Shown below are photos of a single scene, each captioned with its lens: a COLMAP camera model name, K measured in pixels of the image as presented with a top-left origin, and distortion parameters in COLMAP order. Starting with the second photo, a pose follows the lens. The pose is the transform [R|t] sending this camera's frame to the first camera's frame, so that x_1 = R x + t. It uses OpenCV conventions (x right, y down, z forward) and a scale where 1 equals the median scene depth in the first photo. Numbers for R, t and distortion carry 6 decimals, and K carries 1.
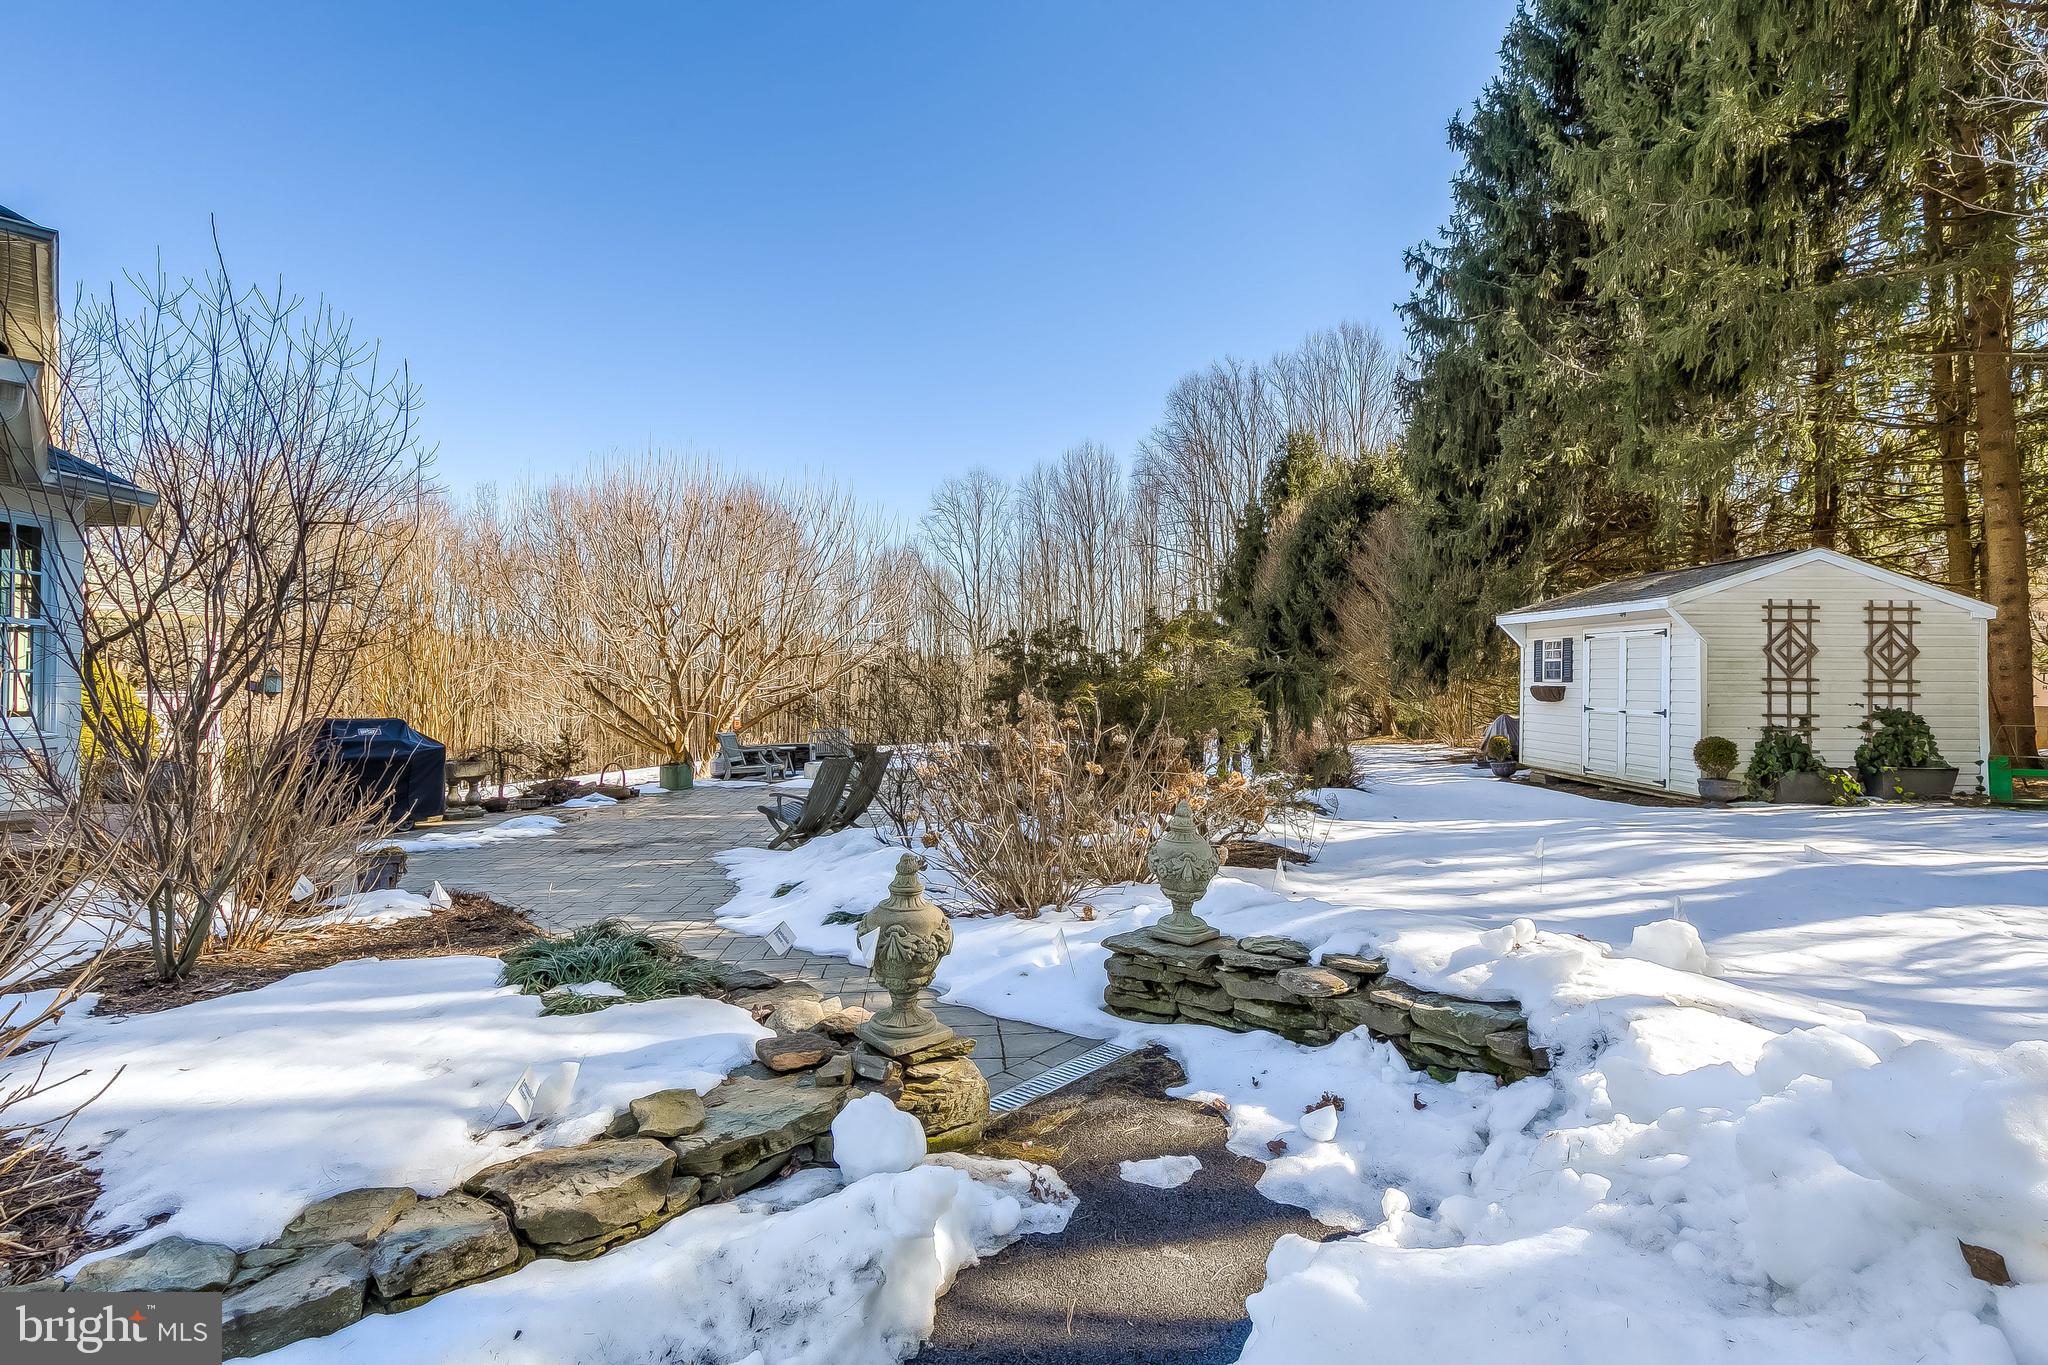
lens RADIAL K [[950.4, 0, 1024.0], [0, 950.4, 682.5], [0, 0, 1]] dist [0.002186, 0.000119]
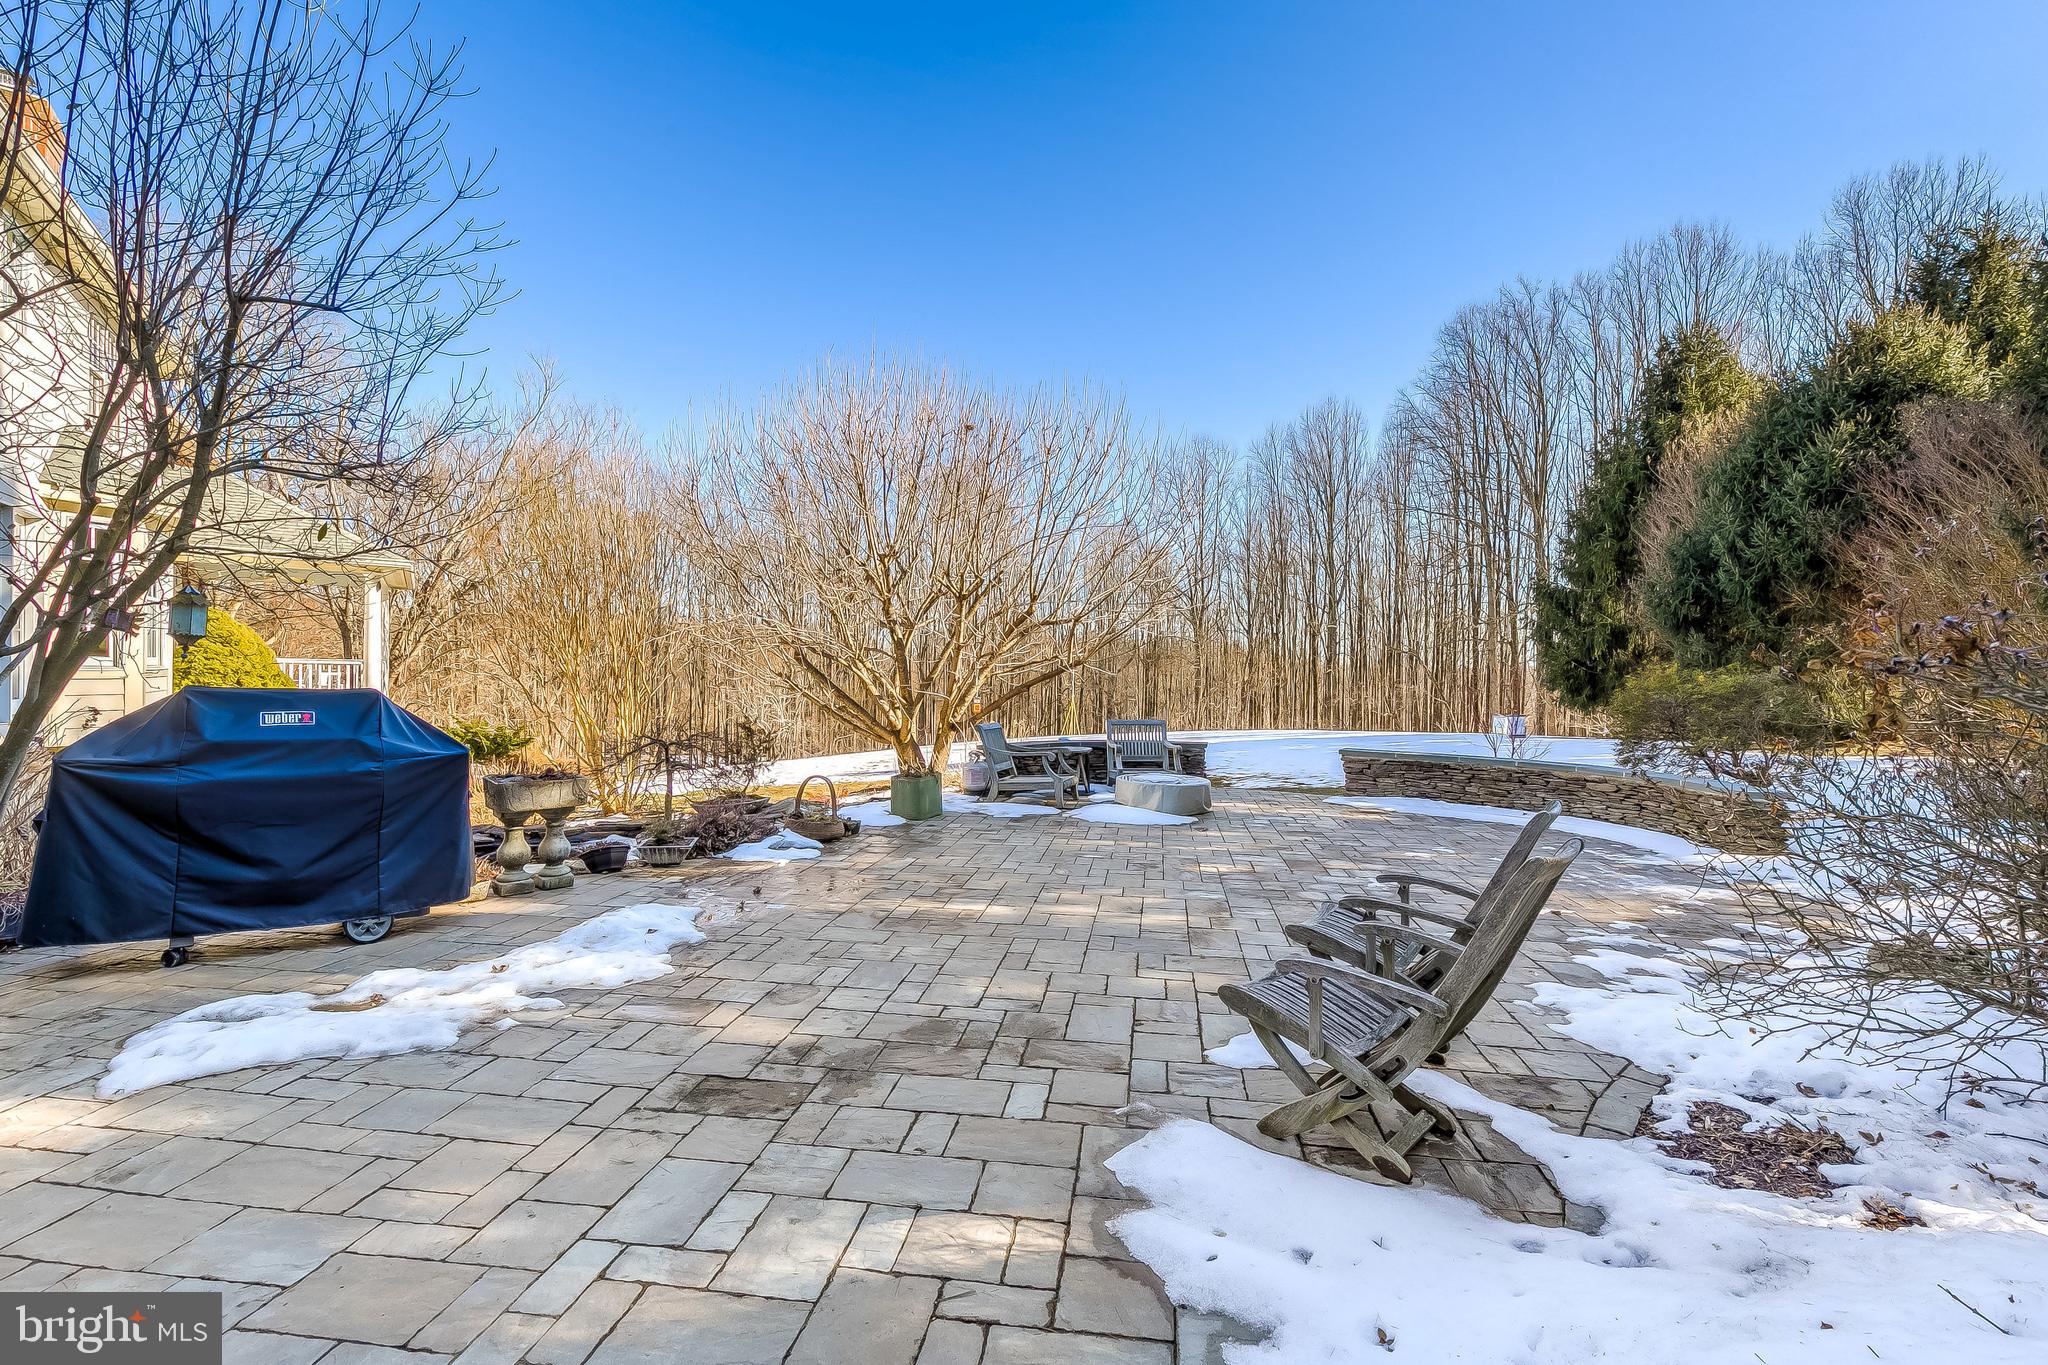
lens RADIAL K [[919.8, 0, 1024.0], [0, 919.8, 682.5], [0, 0, 1]] dist [0.006379, 0.000349]
pose [[0.978843, 0.010807, -0.204329, -0.092438], [-0.007545, 0.999831, 0.016740, 0.008384], [0.204475, -0.014844, 0.978759, 0.227246]]
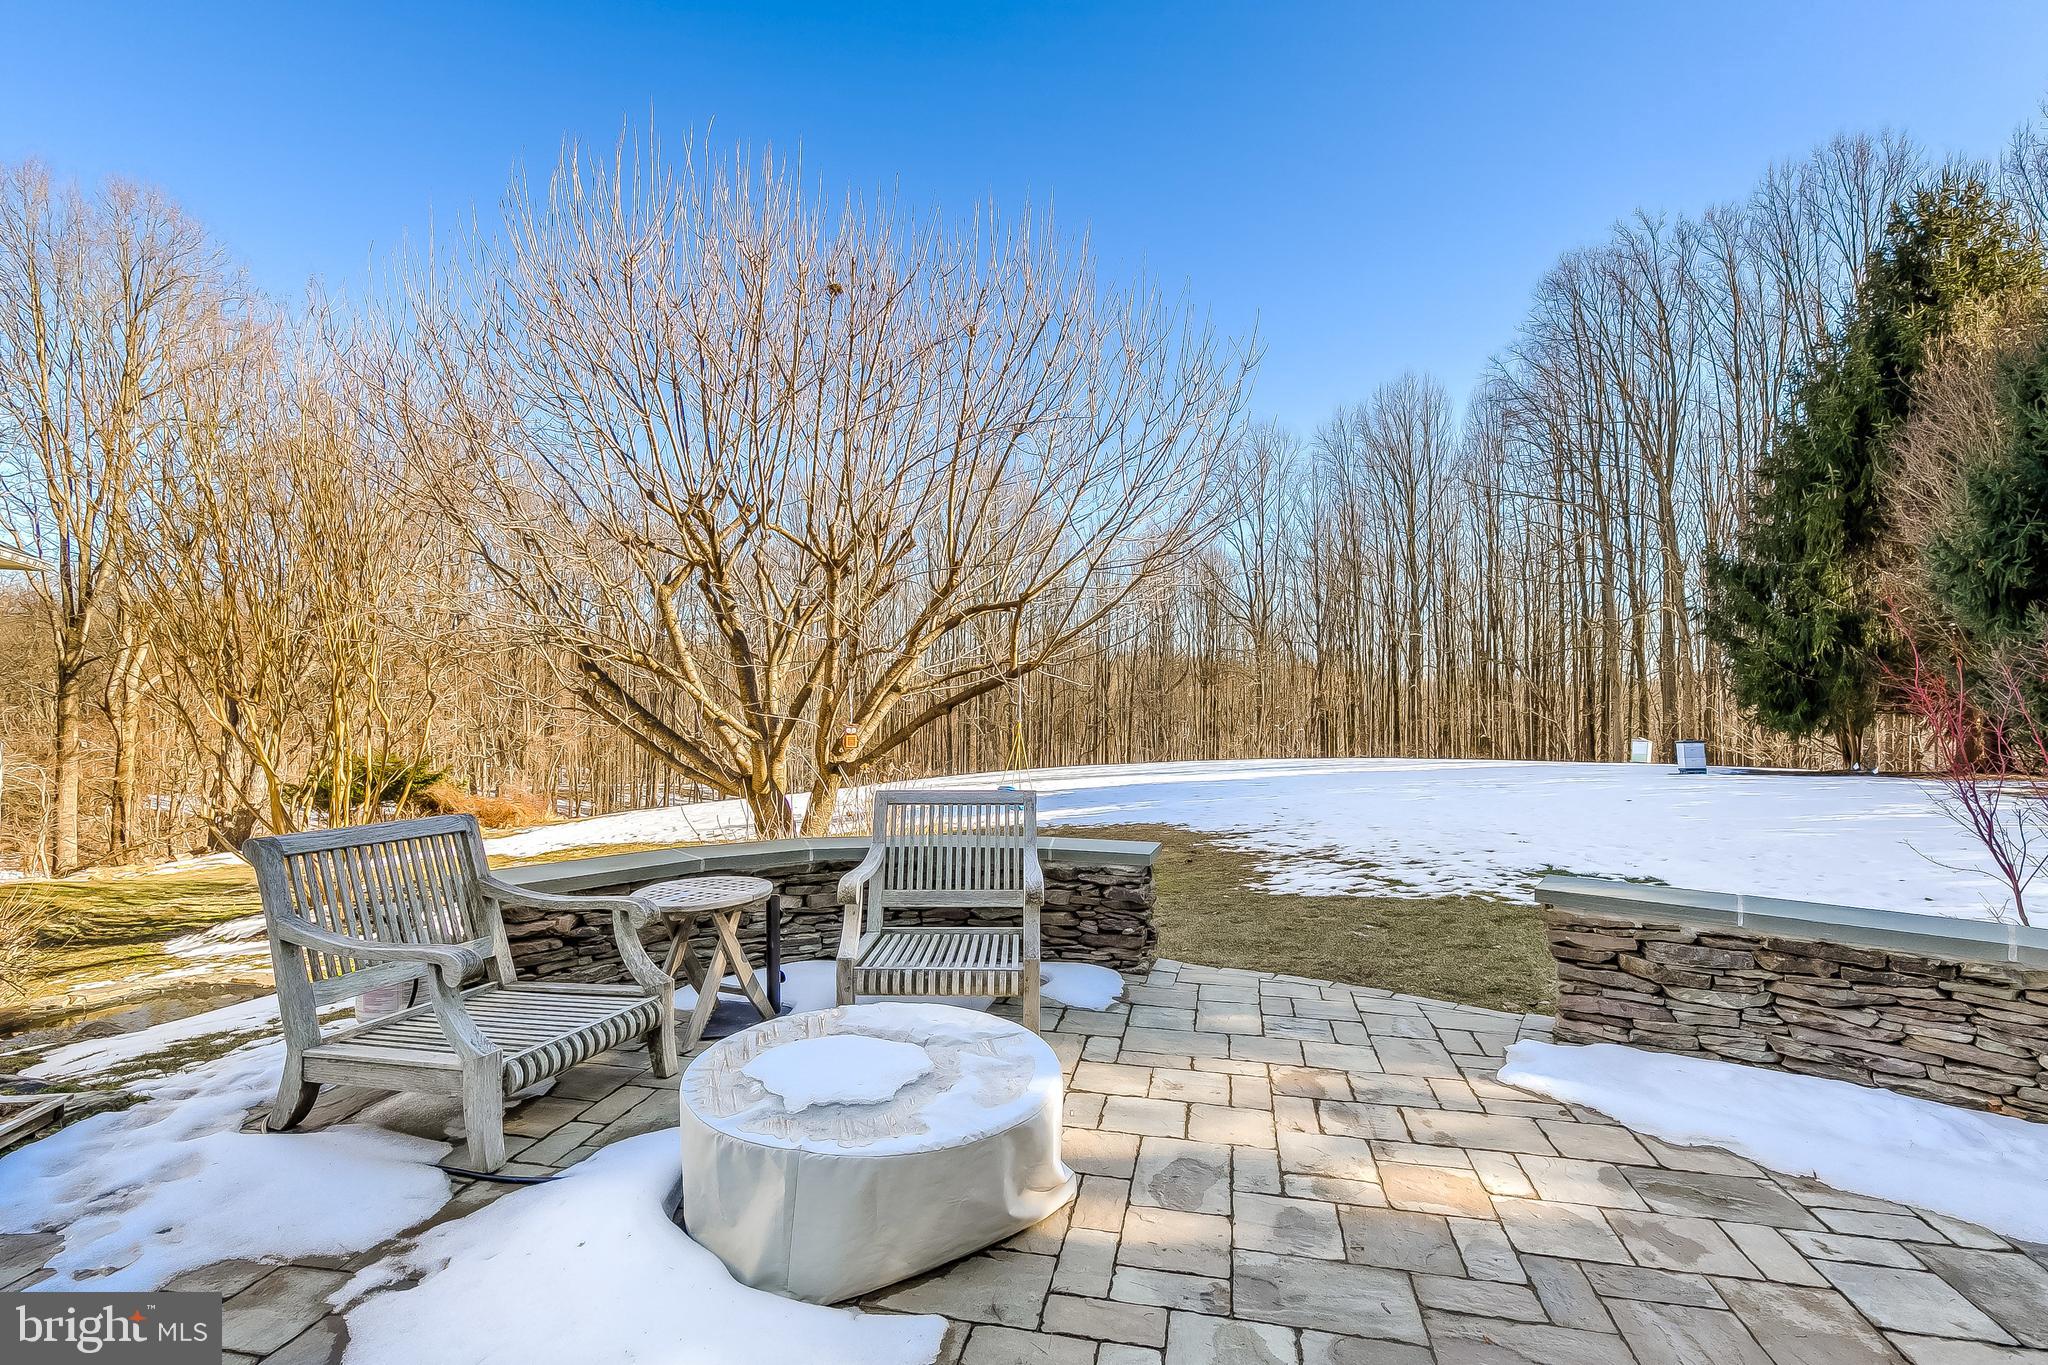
lens RADIAL K [[932.9, 0, 1025.8], [0, 932.9, 666.6], [0, 0, 1]] dist [0.001869, 0.000154]
pose [[0.962520, -0.007116, -0.271118, -0.075366], [0.001127, 0.999752, -0.022240, 0.014093], [0.271209, 0.021101, 0.962289, 0.465656]]
